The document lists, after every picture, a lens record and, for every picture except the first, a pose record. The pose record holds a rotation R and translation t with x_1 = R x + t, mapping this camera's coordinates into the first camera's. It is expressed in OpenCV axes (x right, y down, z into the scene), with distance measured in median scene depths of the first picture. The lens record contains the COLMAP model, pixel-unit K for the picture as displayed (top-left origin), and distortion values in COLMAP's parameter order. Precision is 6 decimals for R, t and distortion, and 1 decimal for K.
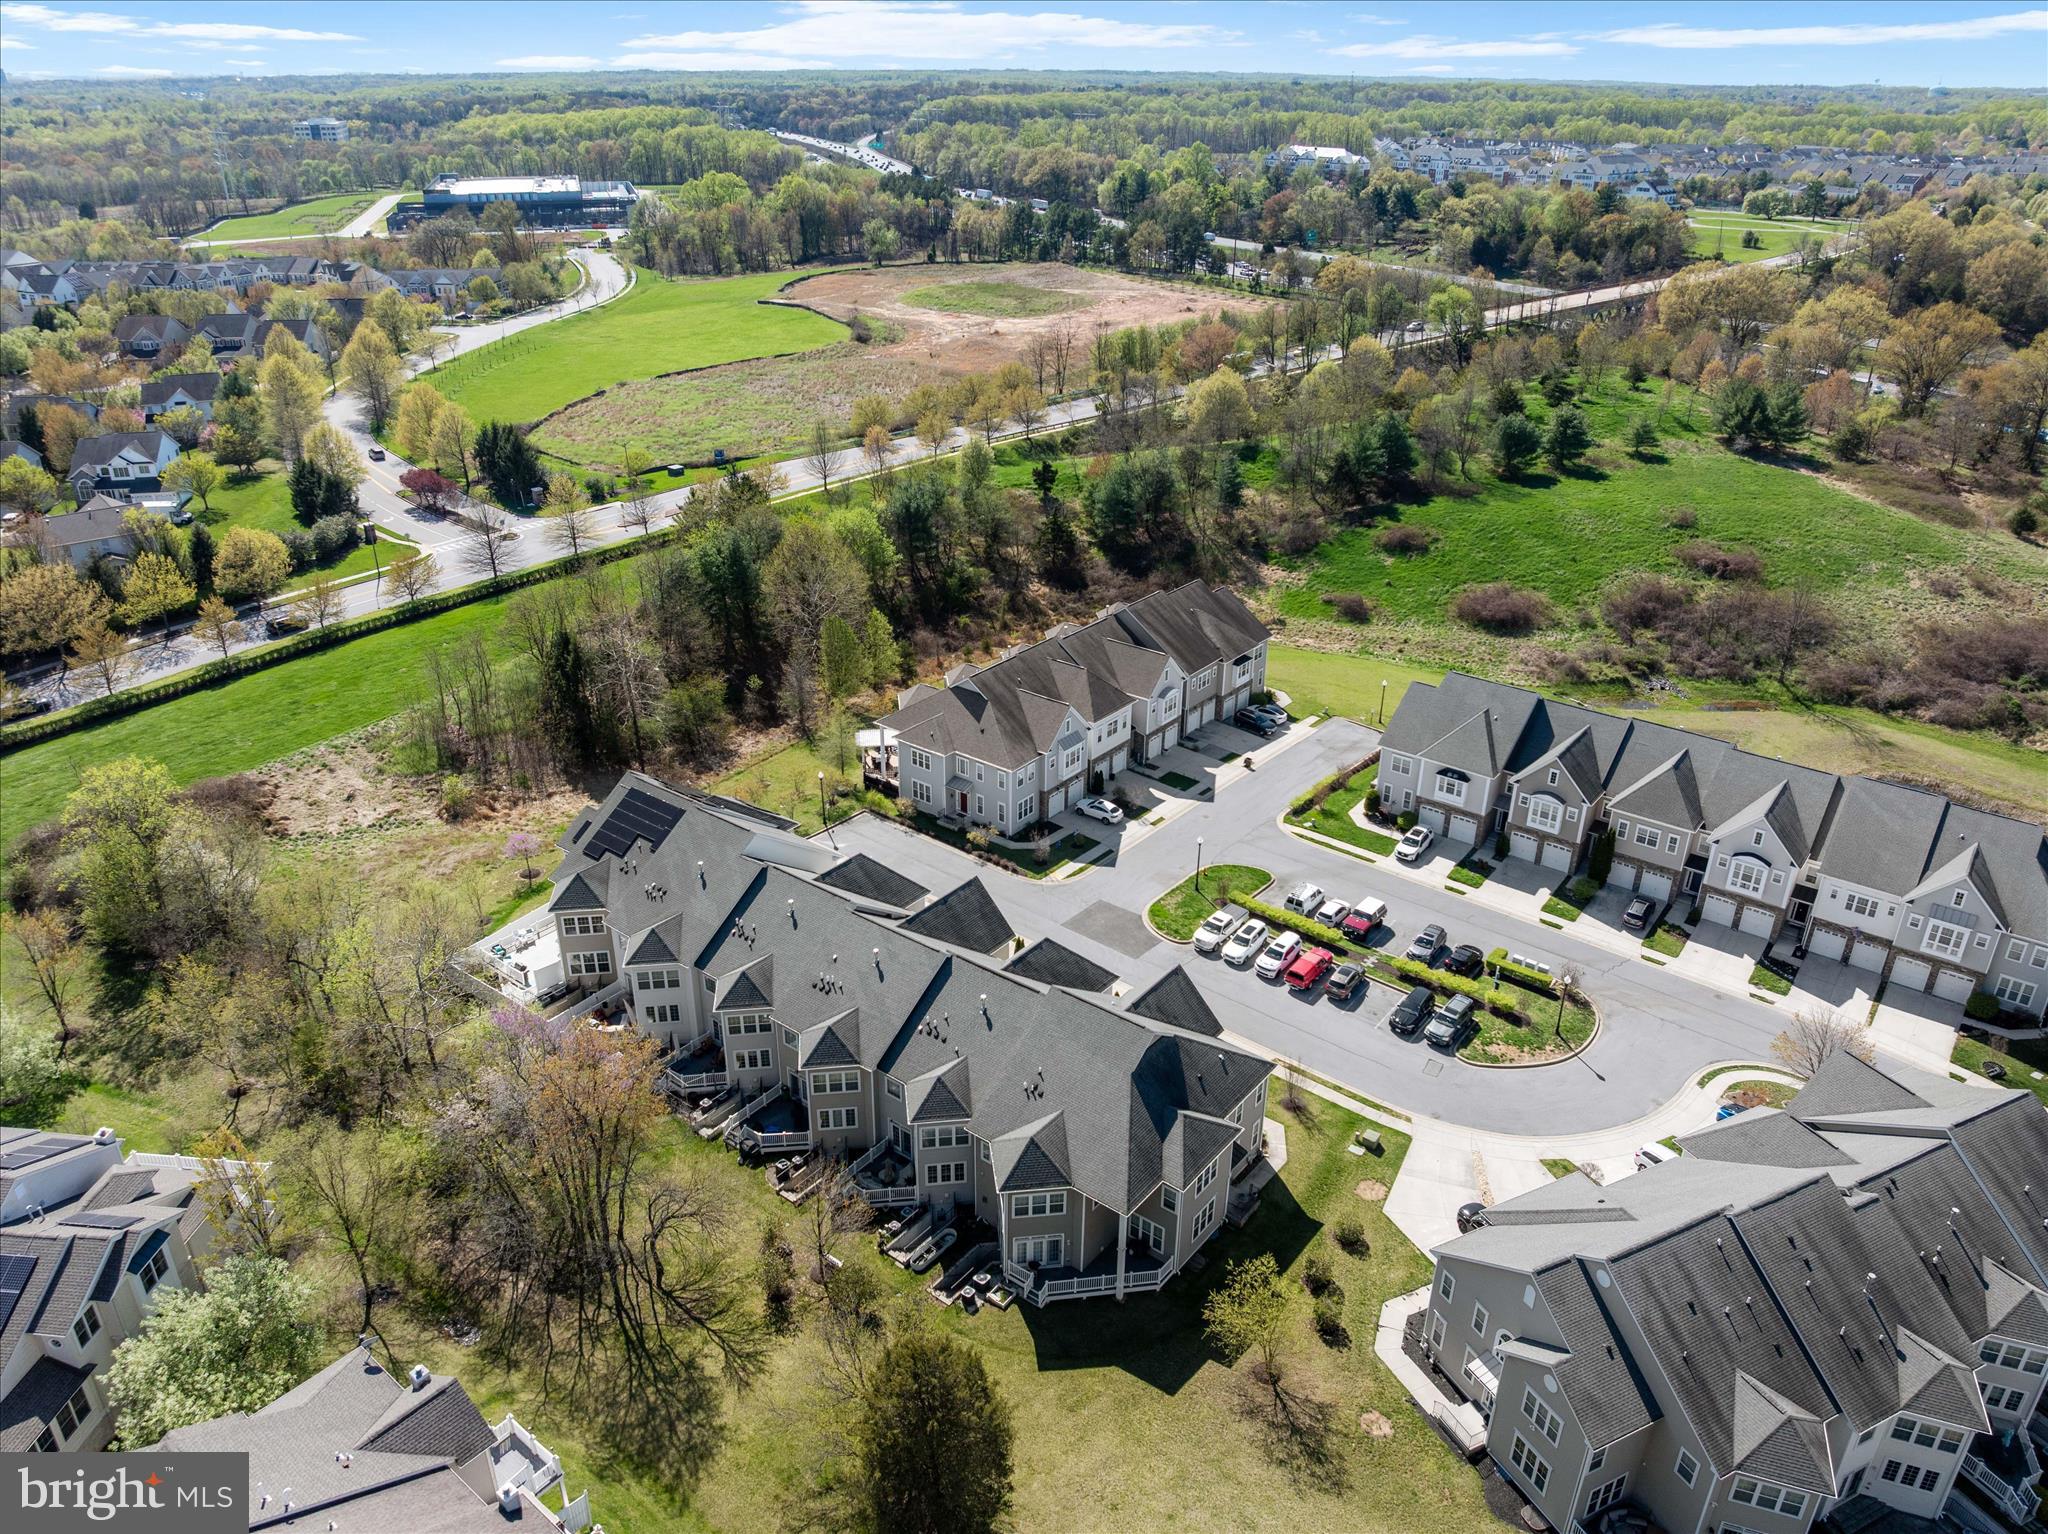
lens RADIAL K [[1437.8, 0, 1030.2], [0, 1437.8, 762.8], [0, 0, 1]] dist [-0.034736, -0.008773]
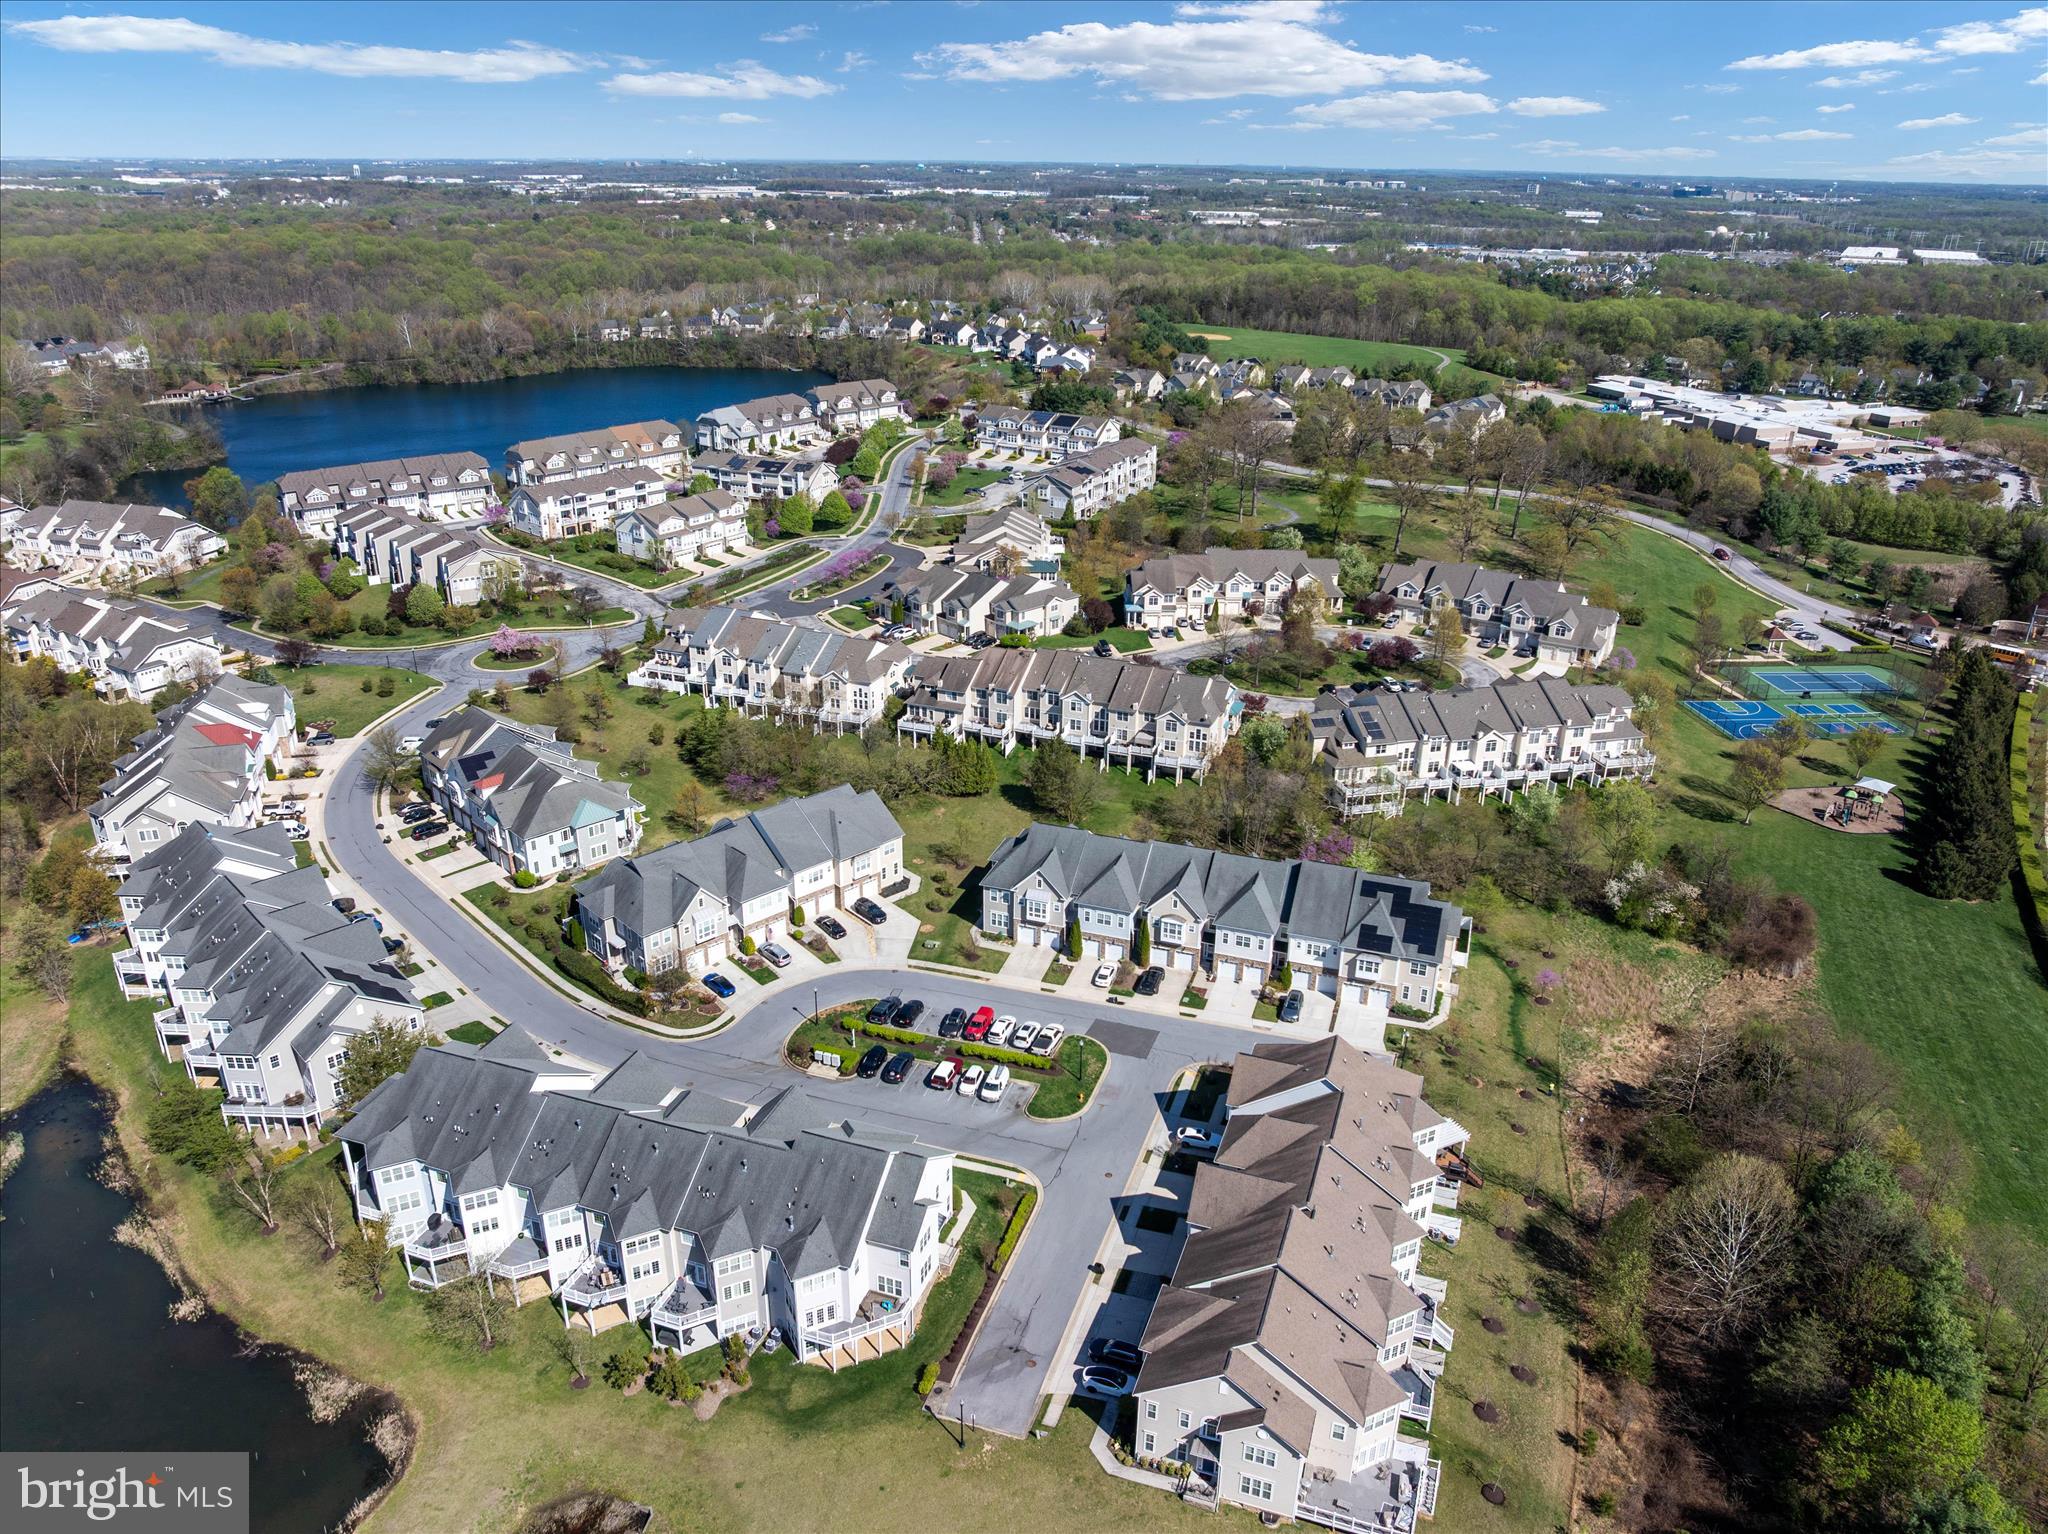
lens RADIAL K [[1437.8, 0, 1030.2], [0, 1437.8, 762.8], [0, 0, 1]] dist [-0.034736, -0.008773]
pose [[-0.946246, 0.106109, -0.305549, 0.457384], [-0.160054, 0.667289, 0.727398, -0.894748], [0.281073, 0.737201, -0.614437, 1.393560]]
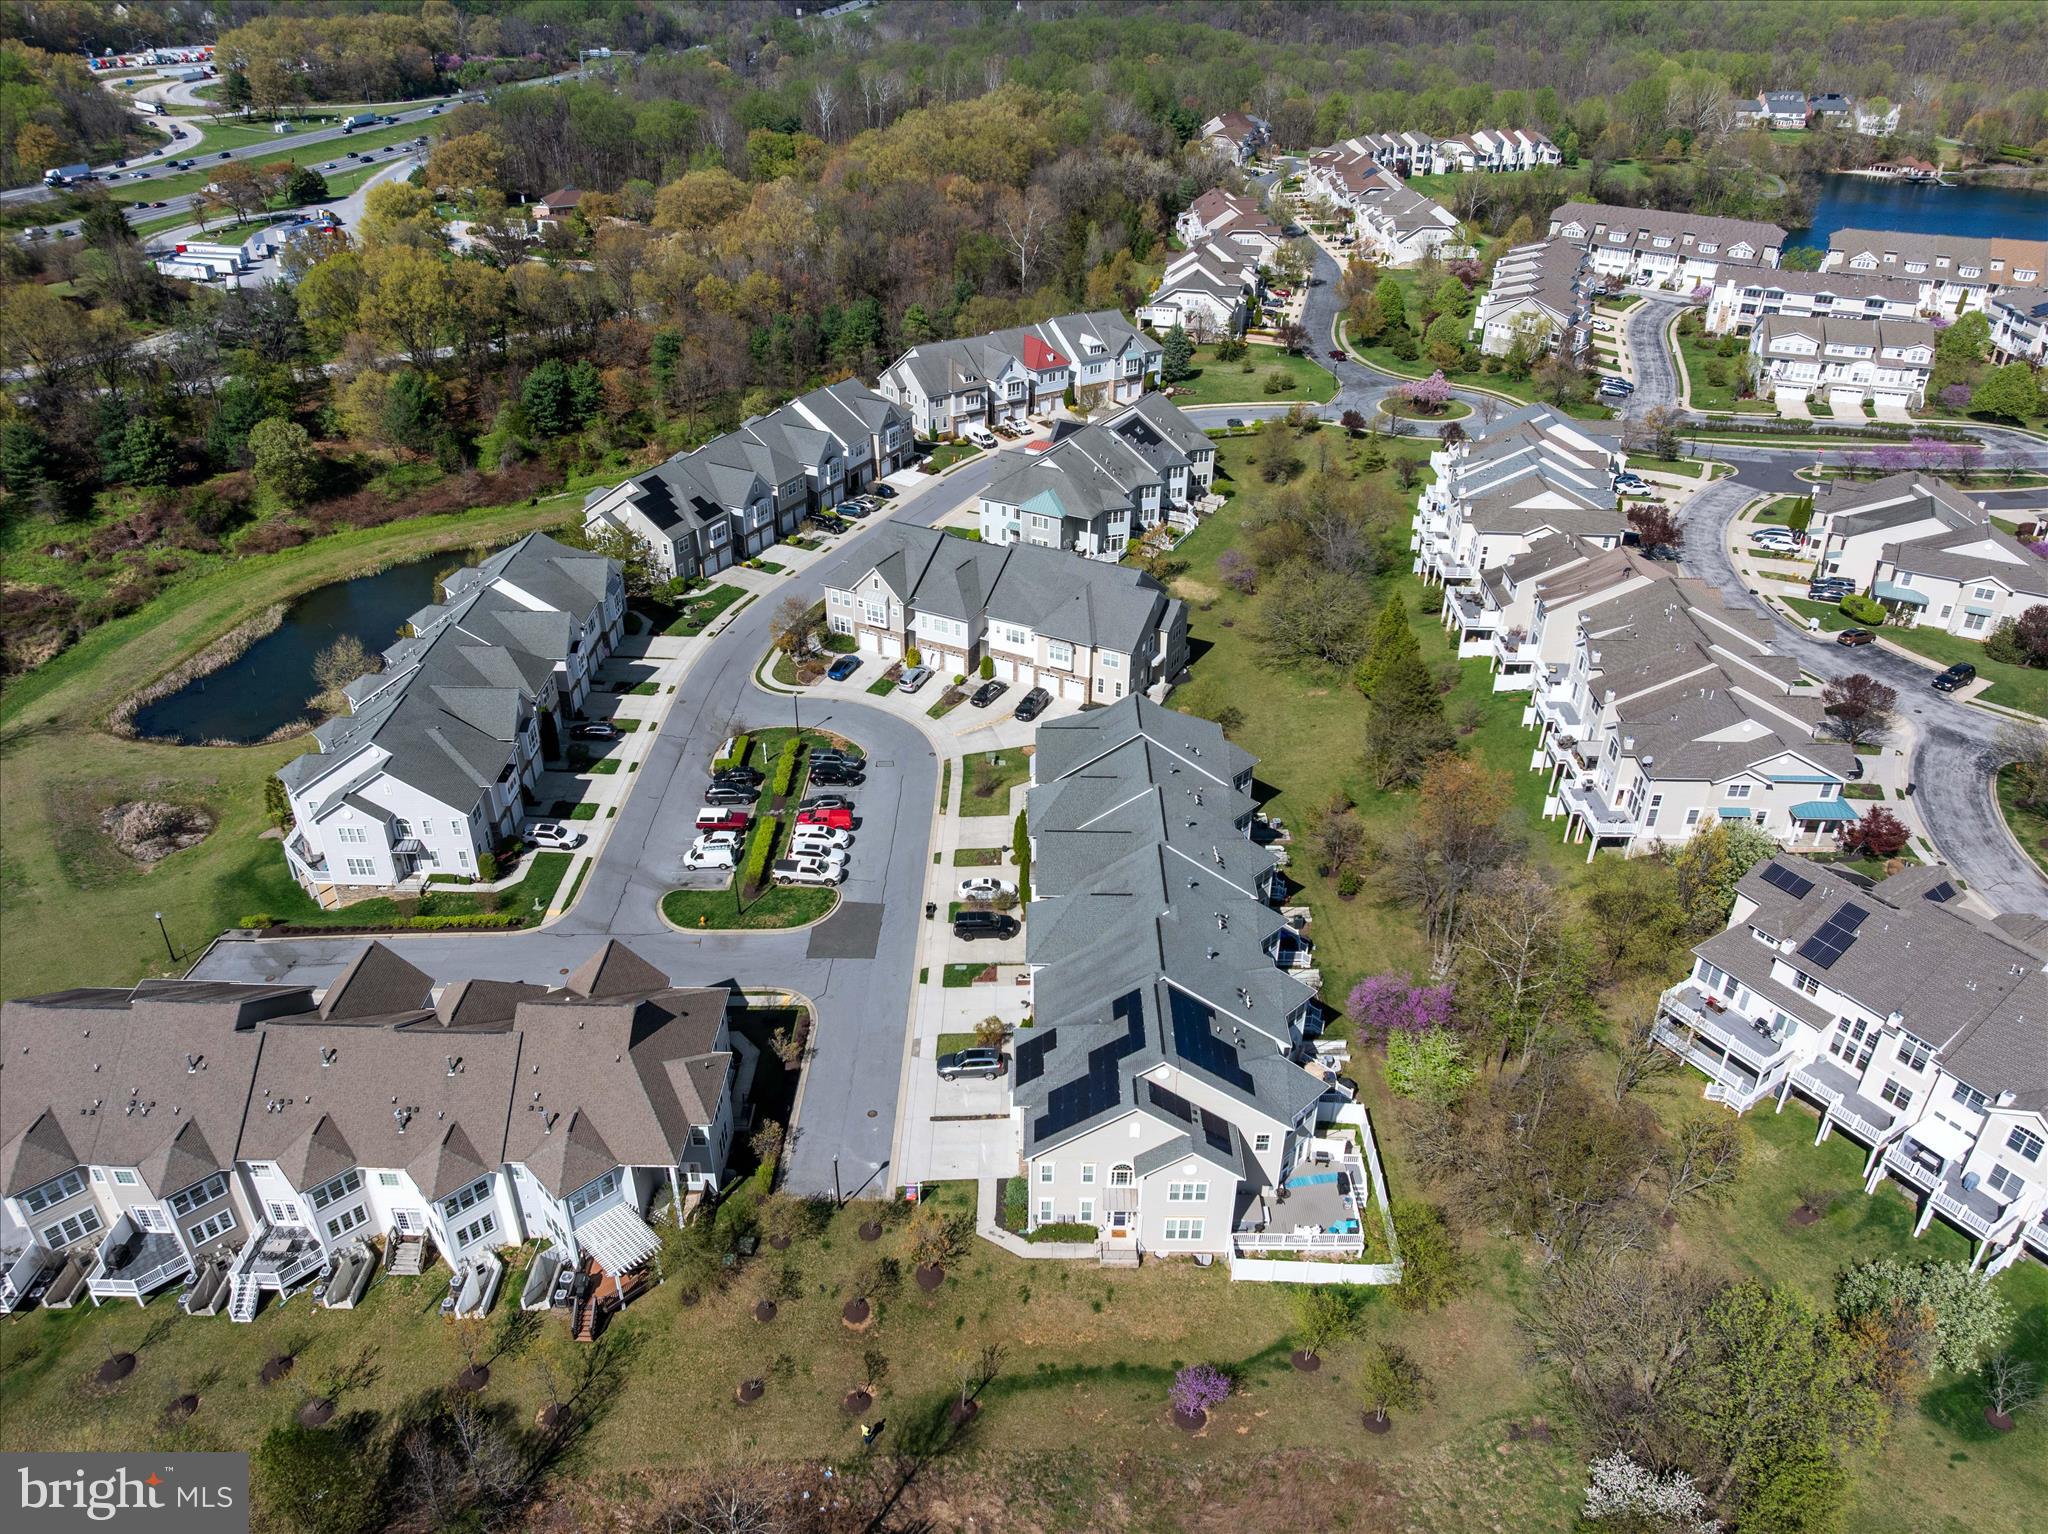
lens RADIAL K [[1444.2, 0, 1031.1], [0, 1444.2, 750.8], [0, 0, 1]] dist [-0.054169, 0.030938]
pose [[-0.609530, -0.414805, 0.675581, -0.563167], [0.330032, 0.642055, 0.691985, -0.540862], [-0.720800, 0.644749, -0.254453, 0.929954]]
